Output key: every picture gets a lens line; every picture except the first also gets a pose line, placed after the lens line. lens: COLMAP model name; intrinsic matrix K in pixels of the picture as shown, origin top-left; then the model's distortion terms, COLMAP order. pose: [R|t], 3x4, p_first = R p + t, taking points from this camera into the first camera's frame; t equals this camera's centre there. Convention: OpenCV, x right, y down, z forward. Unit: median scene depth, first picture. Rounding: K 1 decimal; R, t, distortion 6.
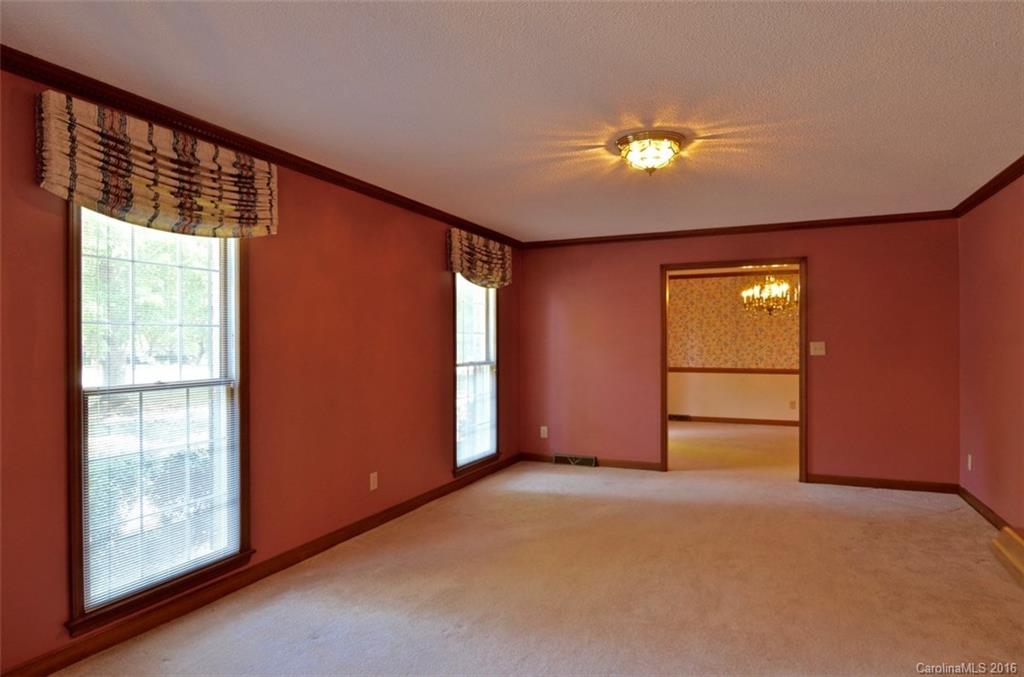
lens RADIAL K [[611.6, 0, 514.2], [0, 611.6, 338.4], [0, 0, 1]] dist [-0.001557, -0.000205]
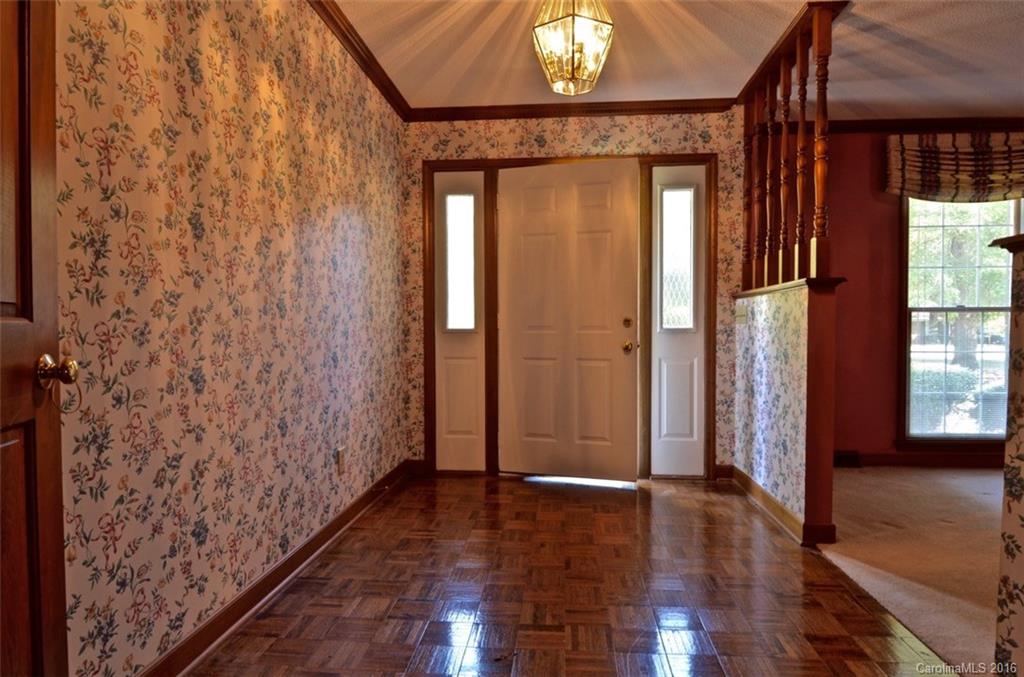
lens RADIAL K [[611.6, 0, 514.3], [0, 611.6, 337.6], [0, 0, 1]] dist [-0.001557, -0.000205]
pose [[0.313833, 0.020159, -0.949264, 0.516275], [-0.001554, 0.999784, 0.020718, 0.126833], [0.949477, -0.005027, 0.313797, -0.520867]]
